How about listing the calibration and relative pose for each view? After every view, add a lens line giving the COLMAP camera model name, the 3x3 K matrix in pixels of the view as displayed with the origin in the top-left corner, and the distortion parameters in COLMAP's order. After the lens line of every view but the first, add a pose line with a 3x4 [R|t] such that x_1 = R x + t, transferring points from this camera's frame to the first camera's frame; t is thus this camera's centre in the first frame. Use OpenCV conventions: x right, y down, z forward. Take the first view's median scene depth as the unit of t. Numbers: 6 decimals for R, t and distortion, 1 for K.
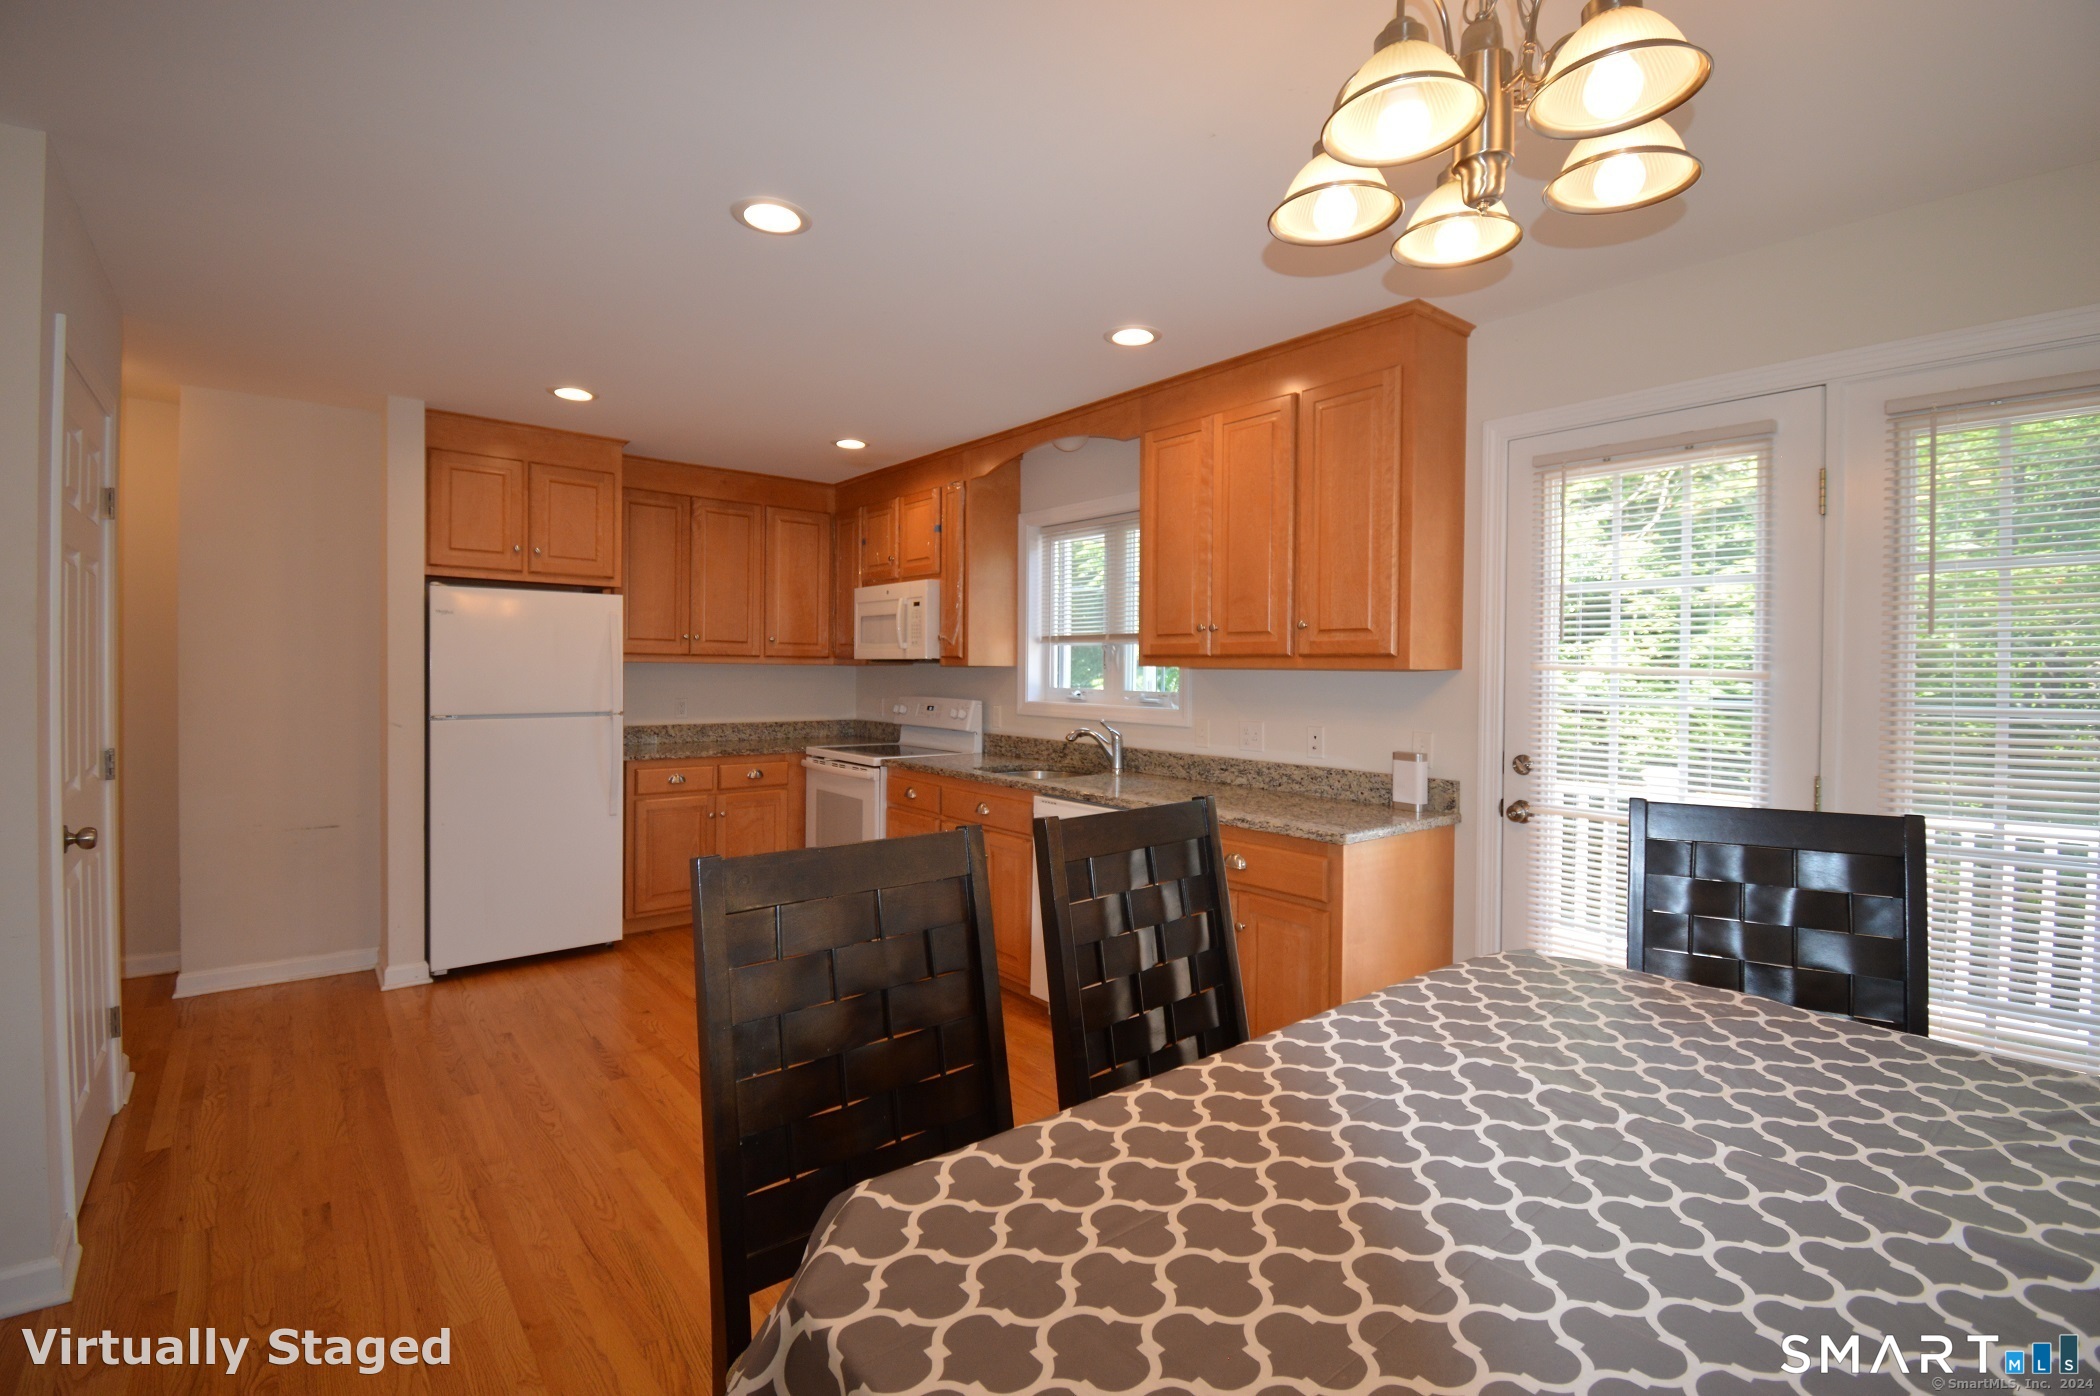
lens RADIAL K [[937.1, 0, 1049.8], [0, 937.1, 681.5], [0, 0, 1]] dist [-0.017099, -0.000277]
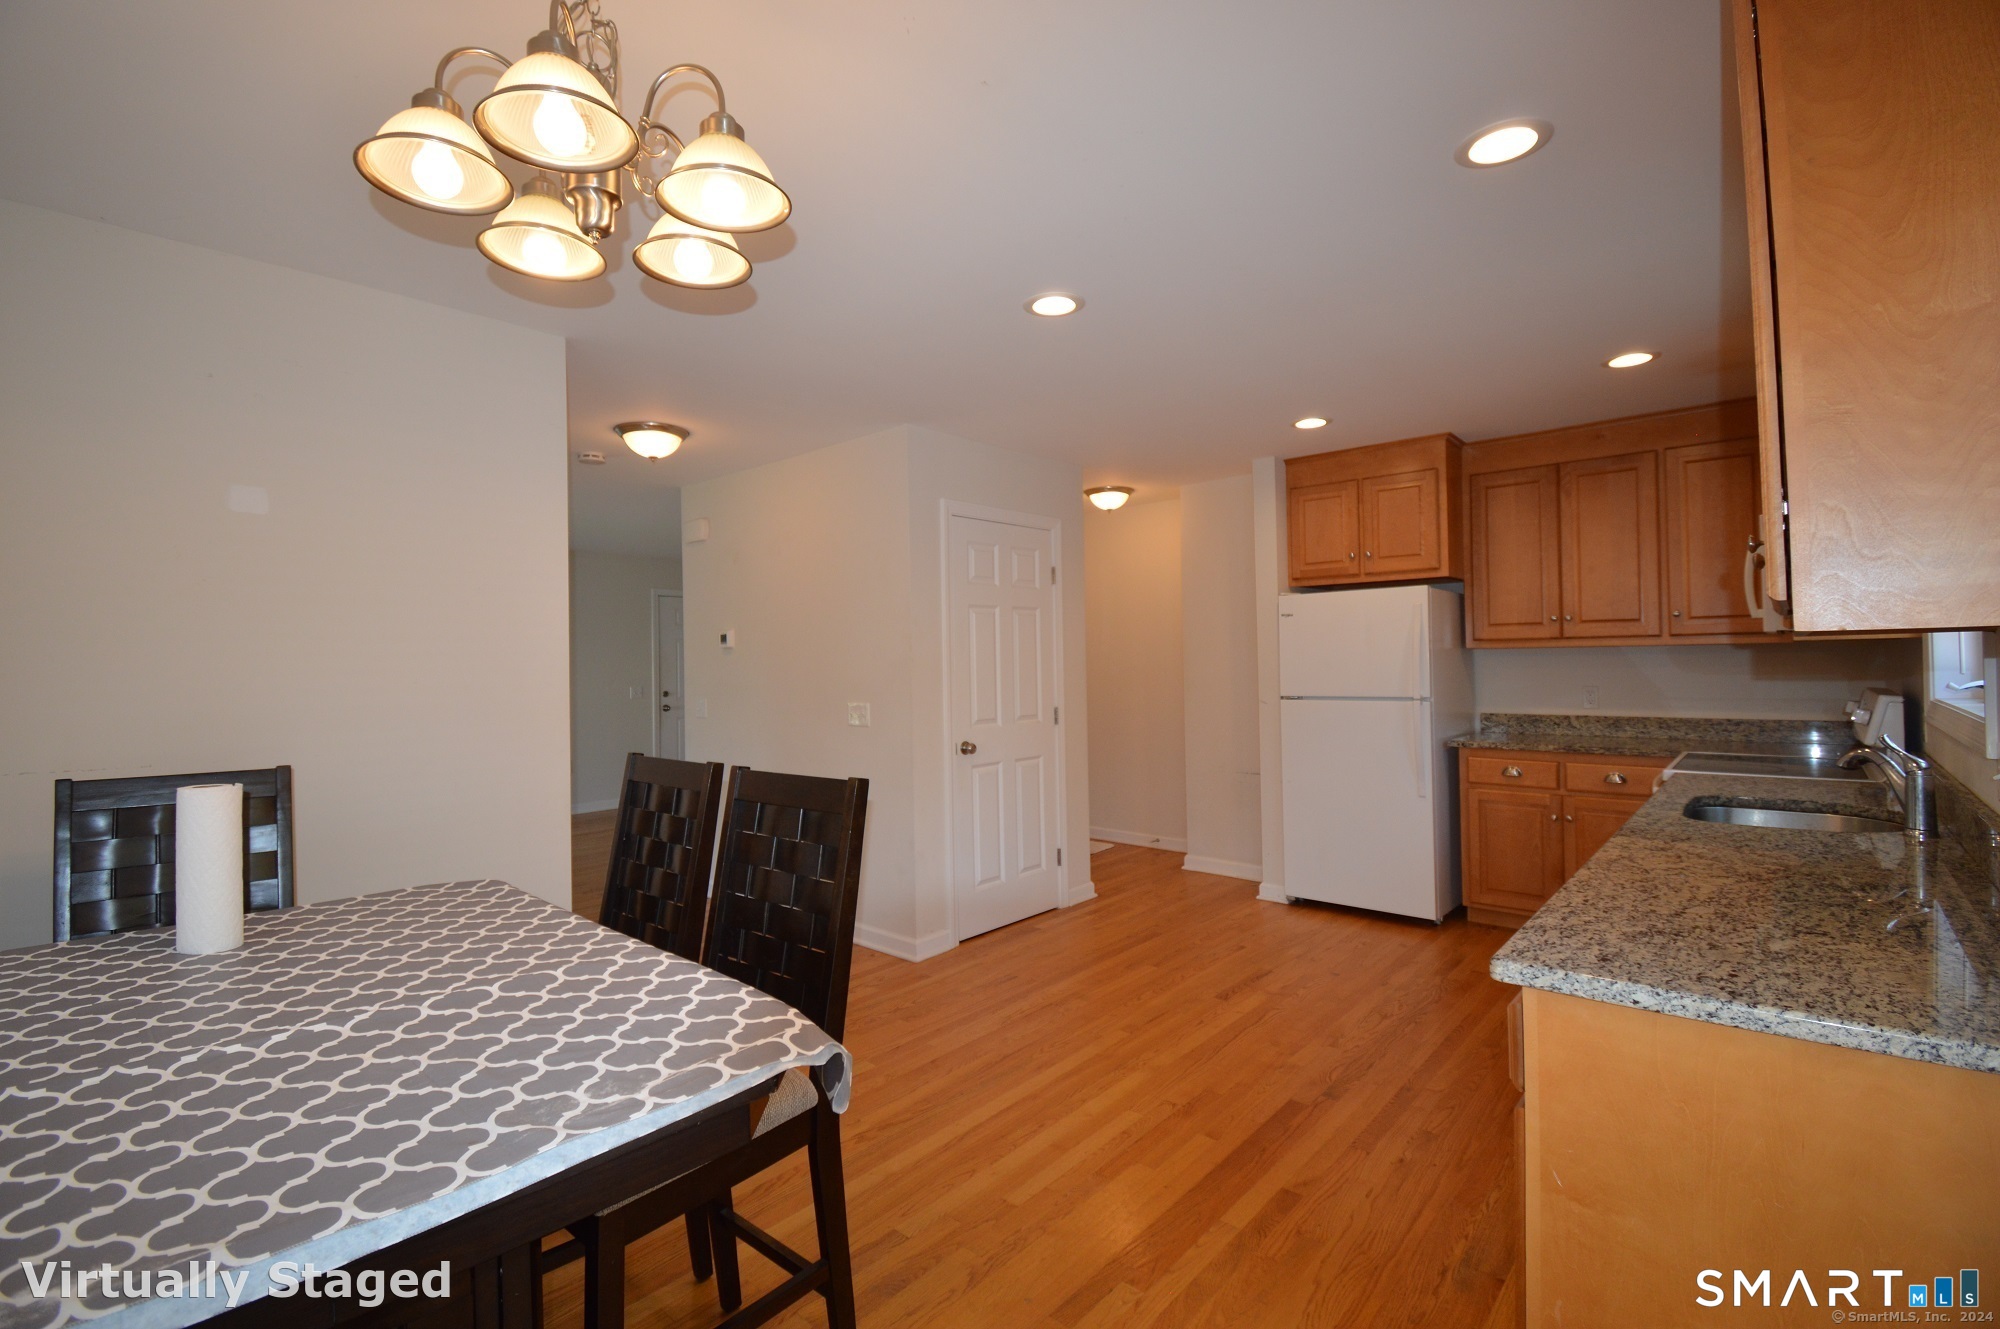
lens RADIAL K [[885.7, 0, 1000.0], [0, 885.7, 664.5], [0, 0, 1]] dist [0.001839, 0.000231]
pose [[0.134814, -0.013660, -0.990777, 0.449774], [0.007028, 0.999893, -0.012830, 0.004655], [0.990846, -0.005234, 0.134896, 0.397517]]
